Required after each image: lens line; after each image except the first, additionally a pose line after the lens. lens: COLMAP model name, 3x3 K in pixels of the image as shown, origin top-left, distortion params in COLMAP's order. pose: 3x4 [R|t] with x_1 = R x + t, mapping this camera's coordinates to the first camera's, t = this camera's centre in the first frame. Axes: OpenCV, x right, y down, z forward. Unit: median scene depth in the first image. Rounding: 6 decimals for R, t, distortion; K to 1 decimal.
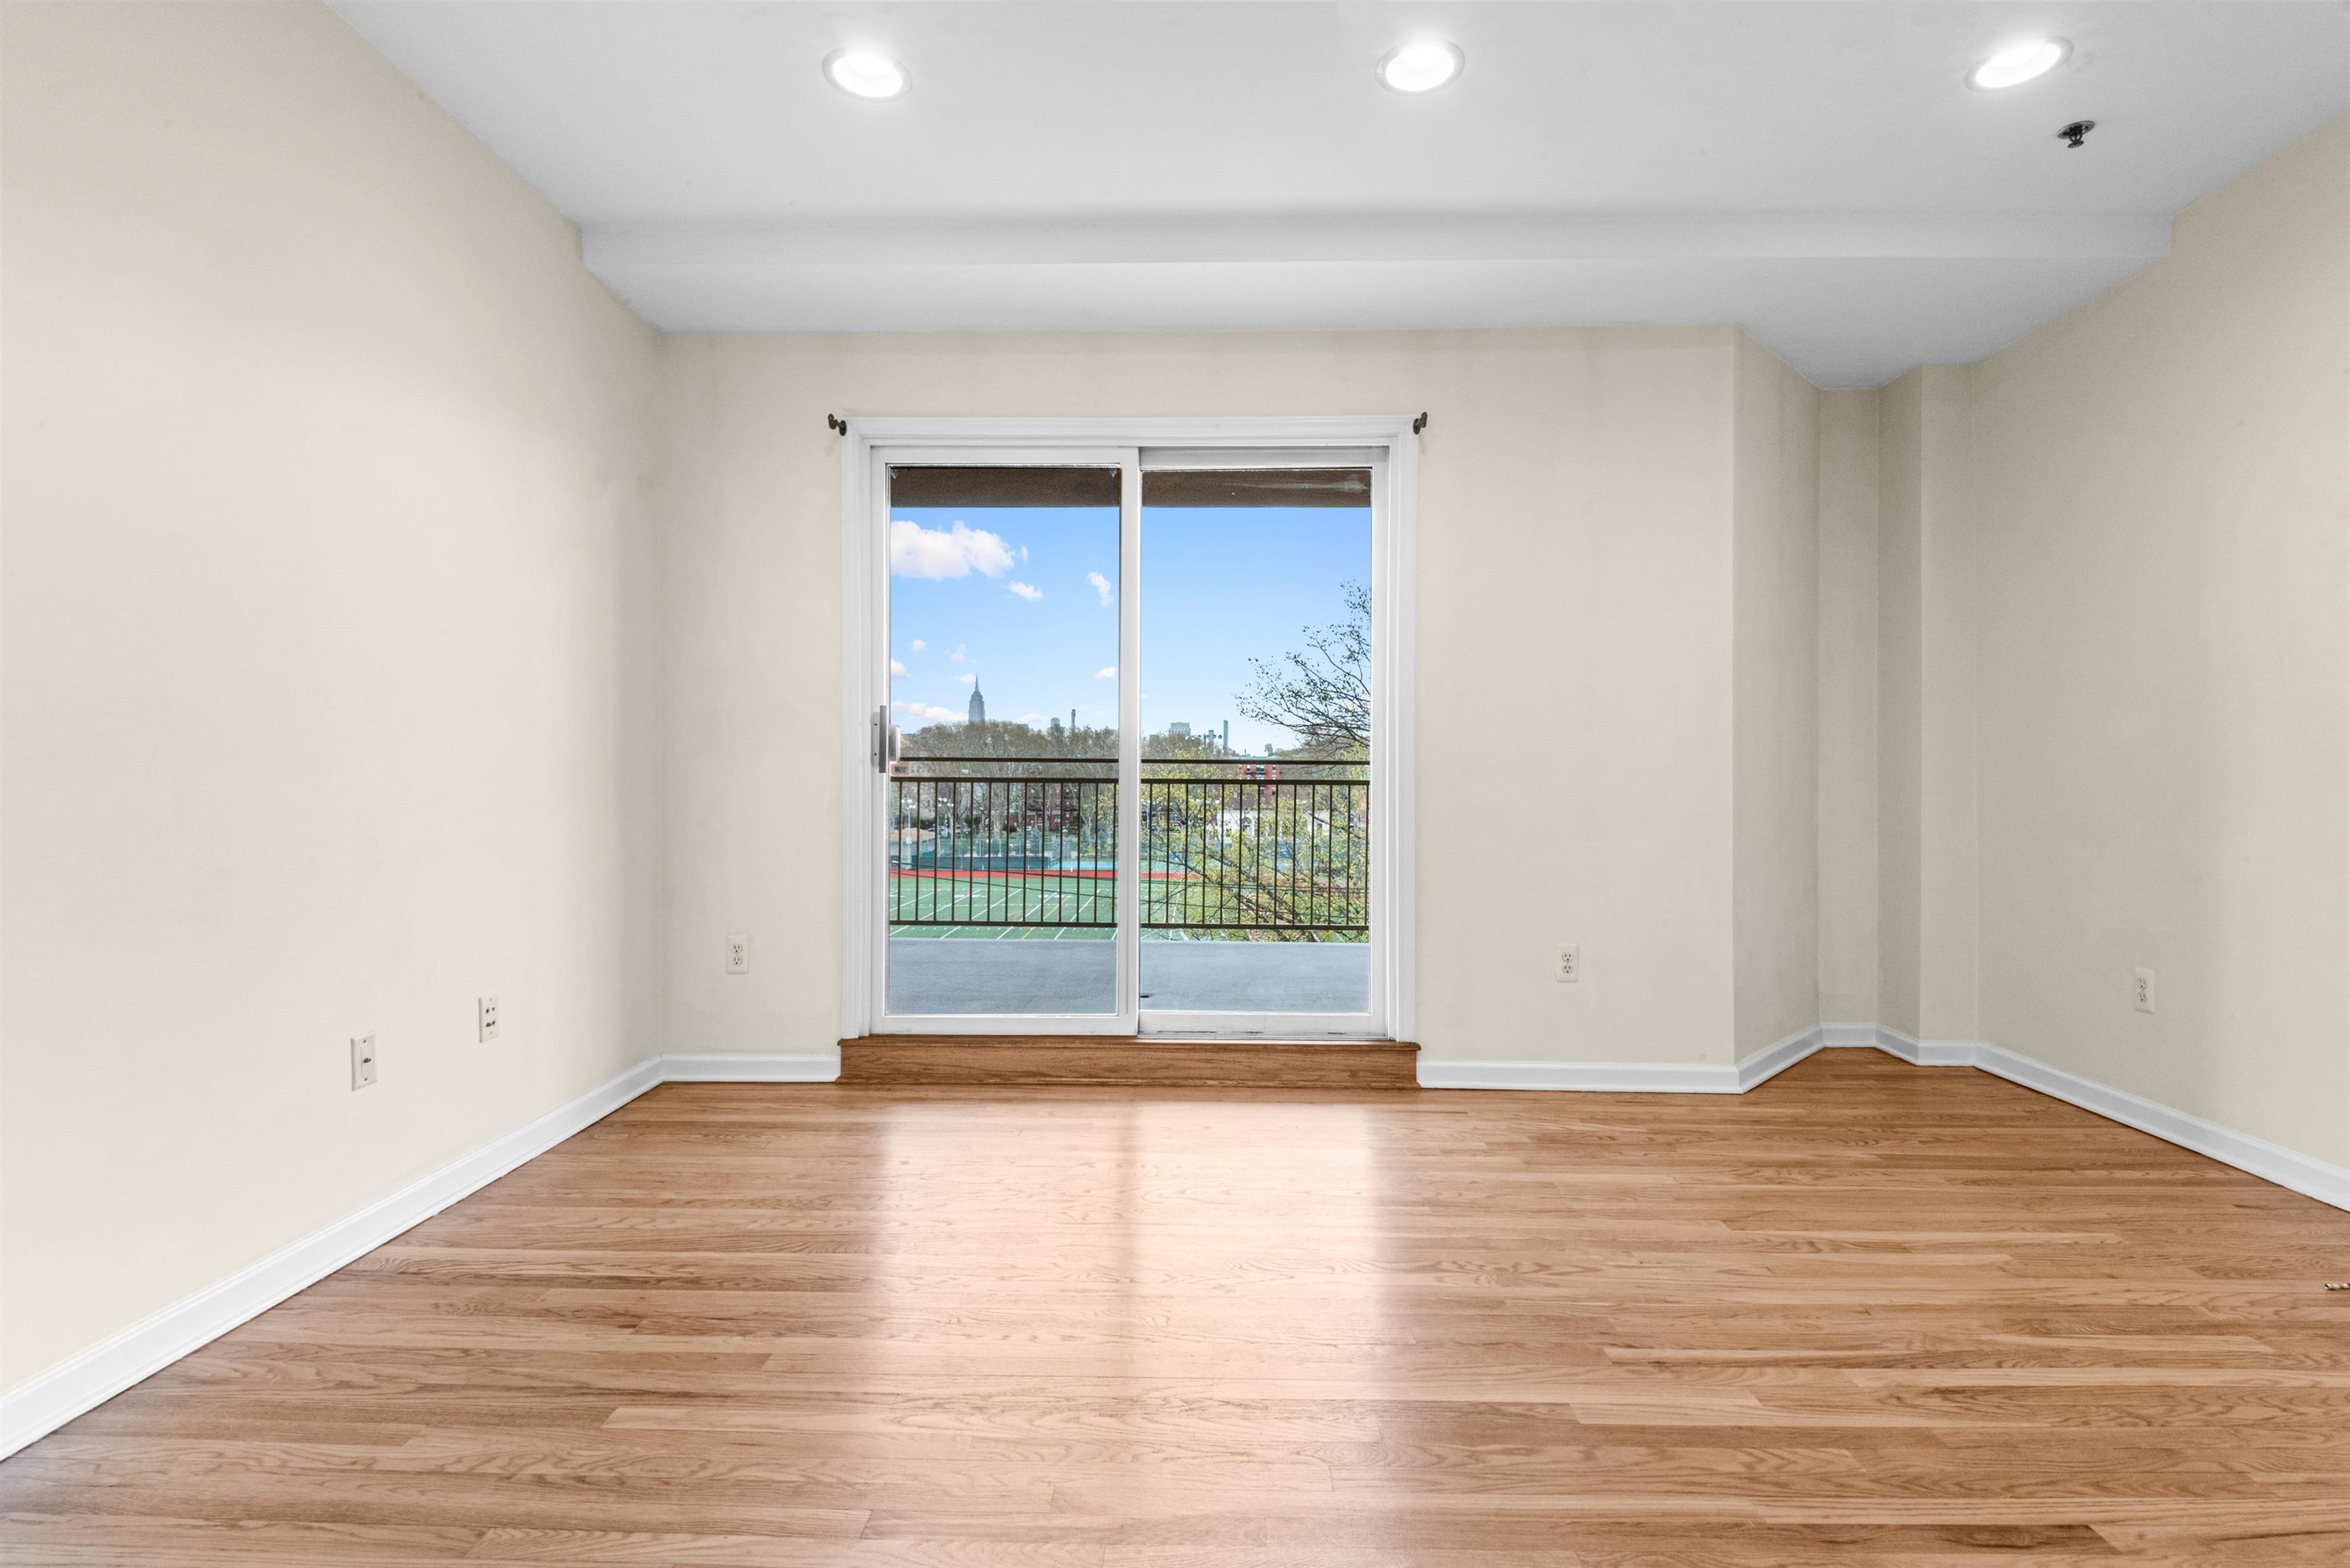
lens RADIAL K [[1098.8, 0, 1172.0], [0, 1098.8, 764.1], [0, 0, 1]] dist [0.019869, -0.016764]
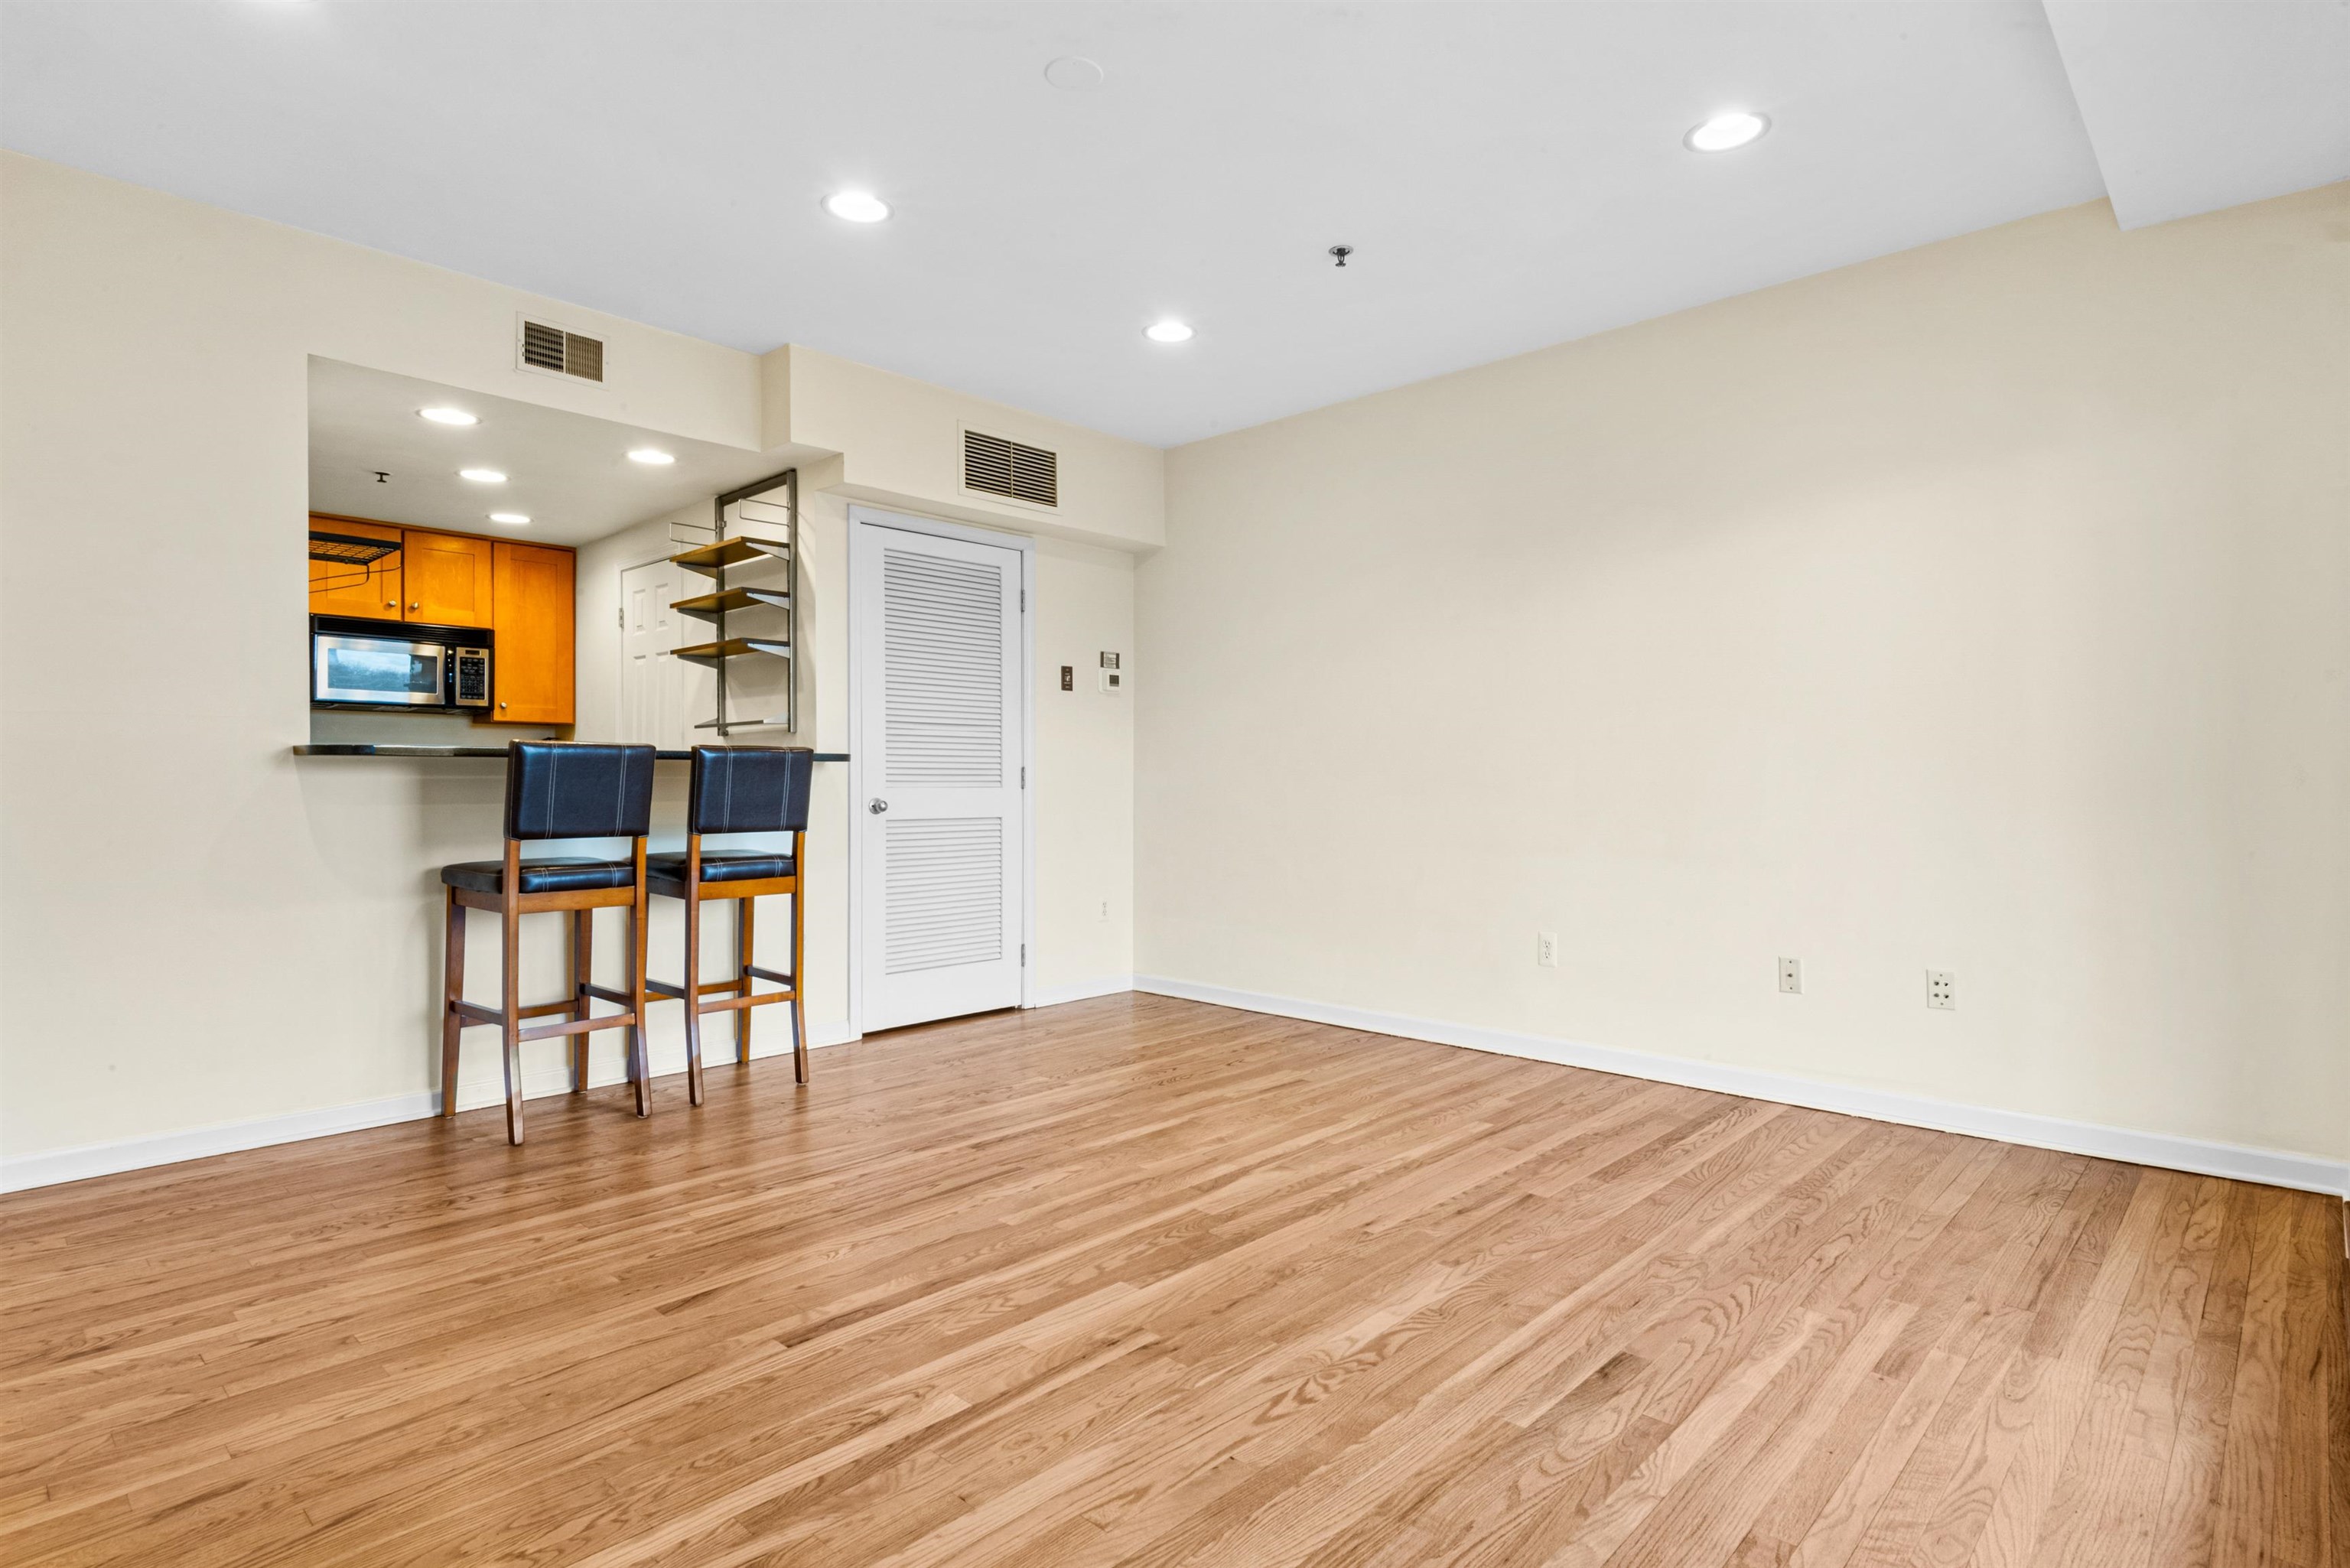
lens RADIAL K [[1213.2, 0, 1194.6], [0, 1213.2, 782.2], [0, 0, 1]] dist [0.025330, -0.013660]
pose [[-0.664361, -0.000663, -0.747412, 0.694425], [0.007733, 0.999940, -0.007760, 0.010101], [0.747372, -0.010935, -0.664316, 1.015375]]
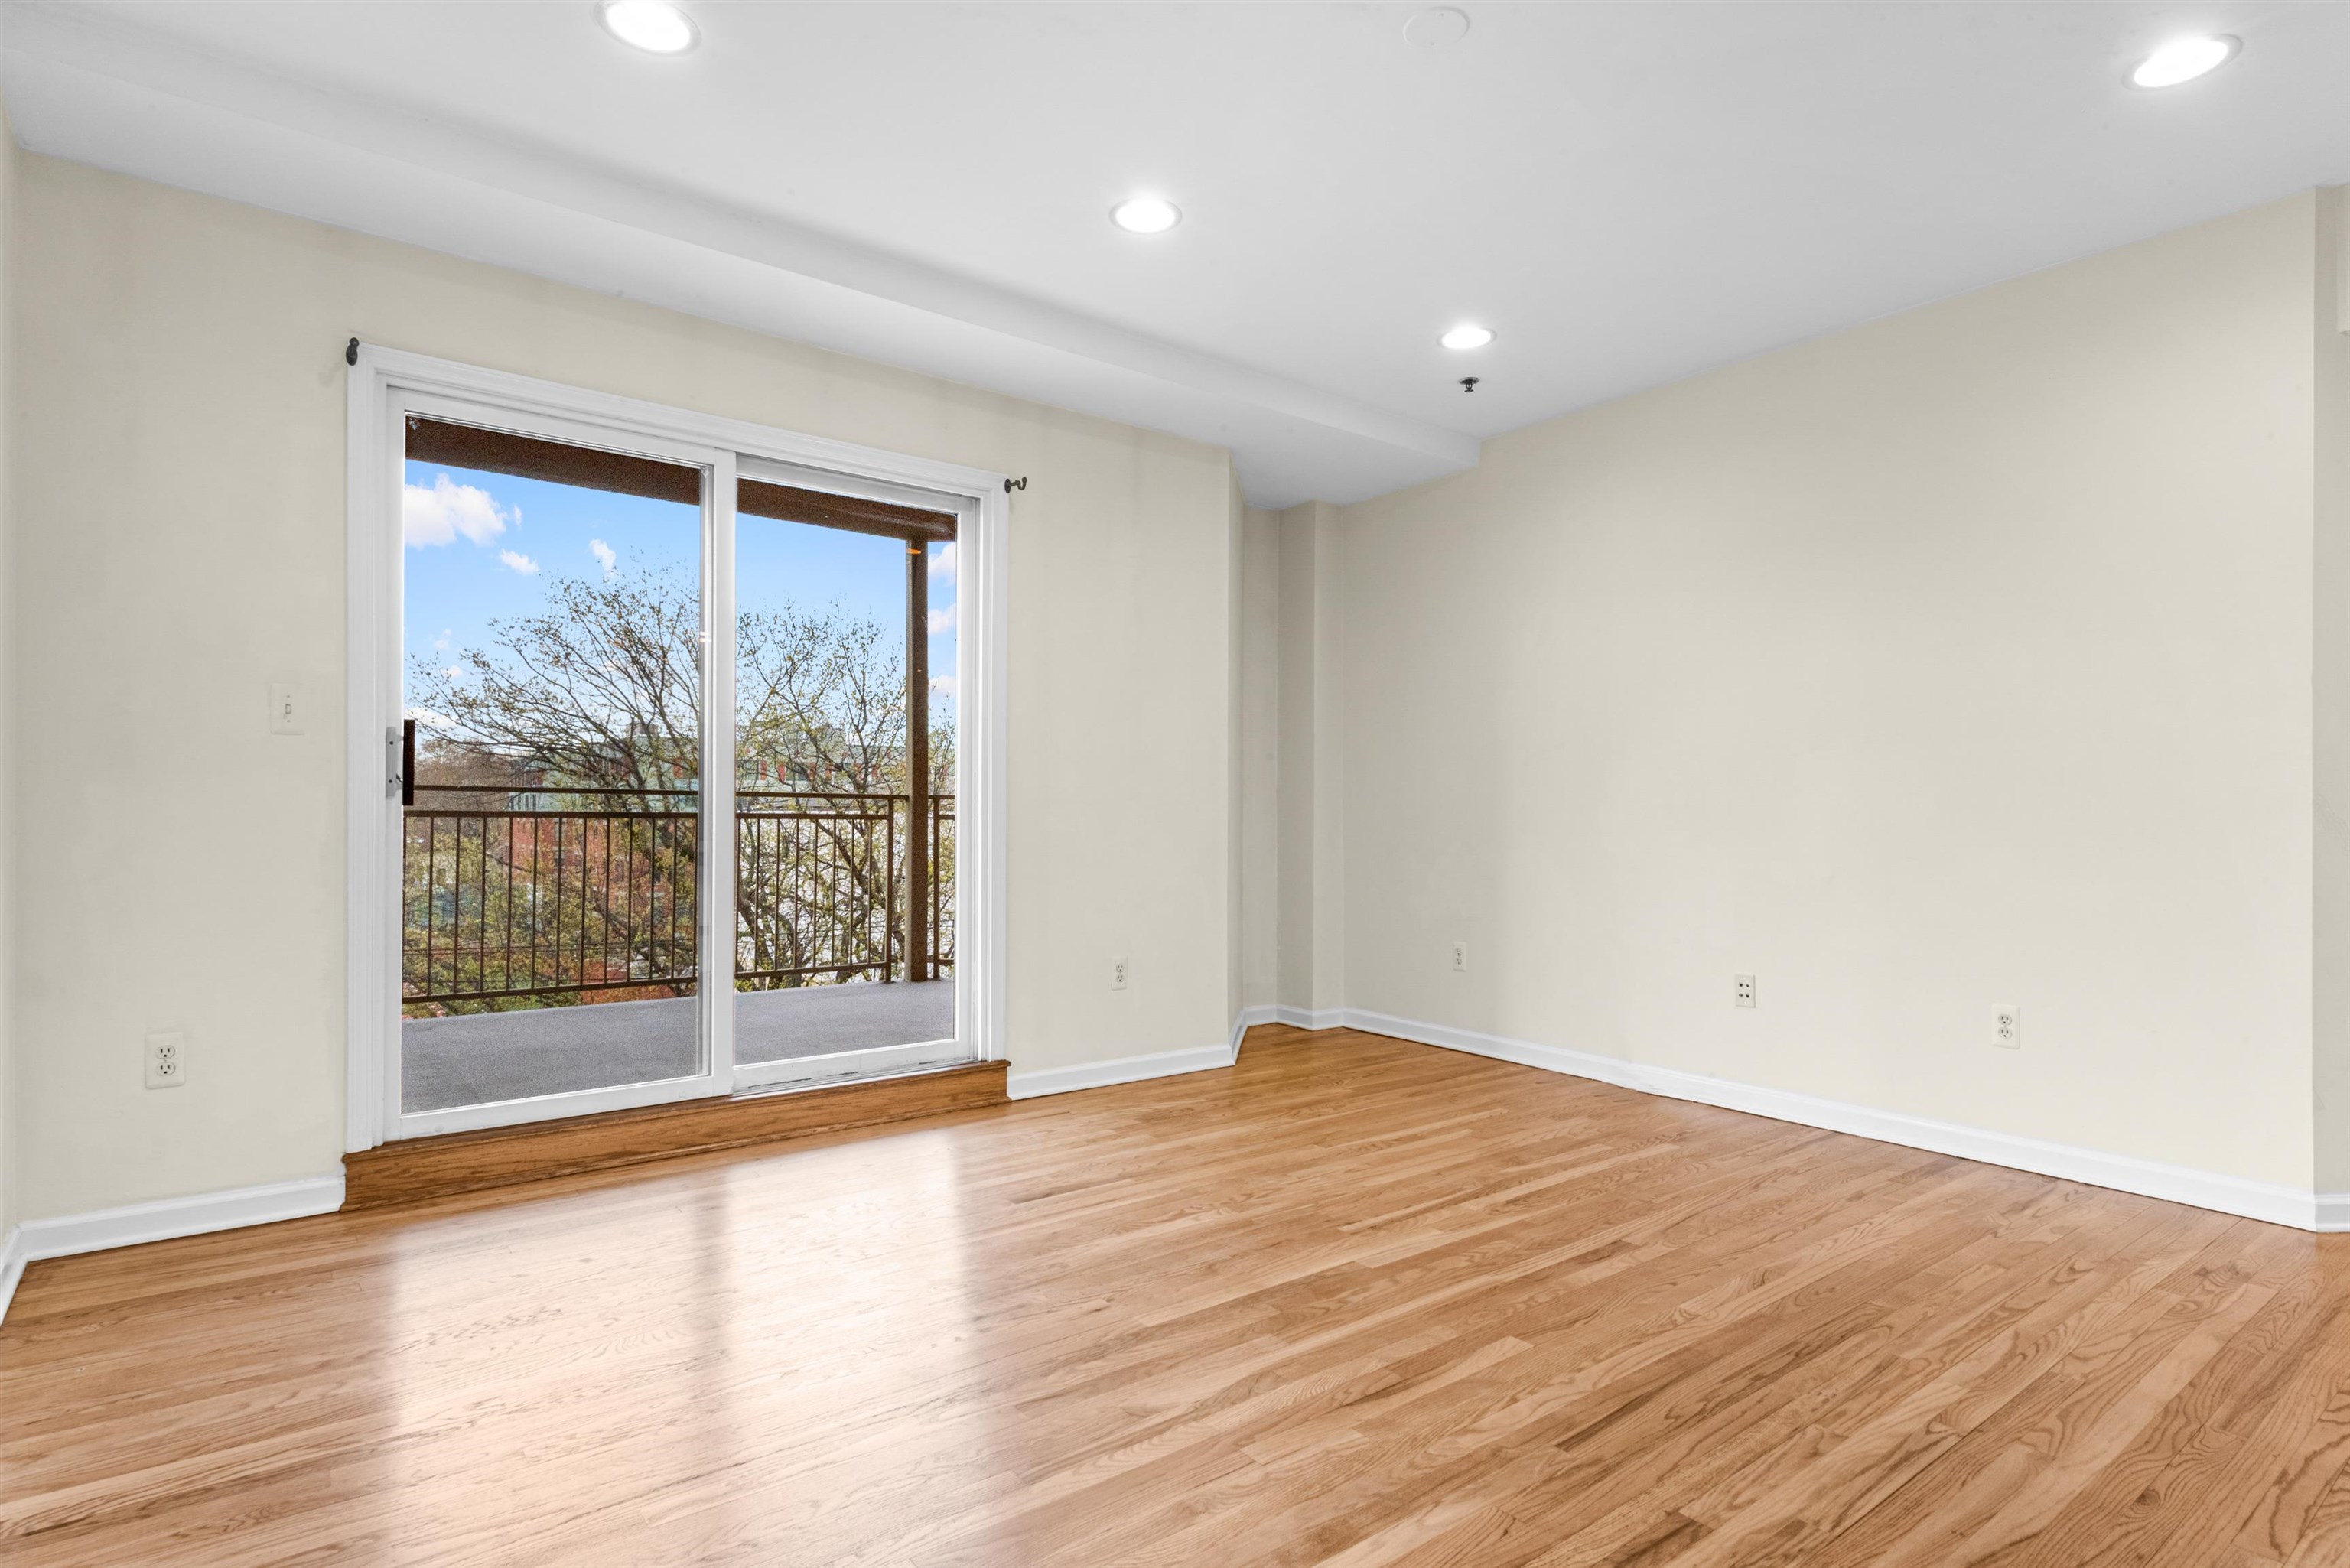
lens RADIAL K [[1213.2, 0, 1195.8], [0, 1213.2, 784.5], [0, 0, 1]] dist [0.025330, -0.013660]
pose [[0.771887, 0.015492, 0.635571, -0.407923], [-0.010356, 0.999877, -0.011794, -0.002943], [-0.635676, 0.002522, 0.771952, -0.034411]]
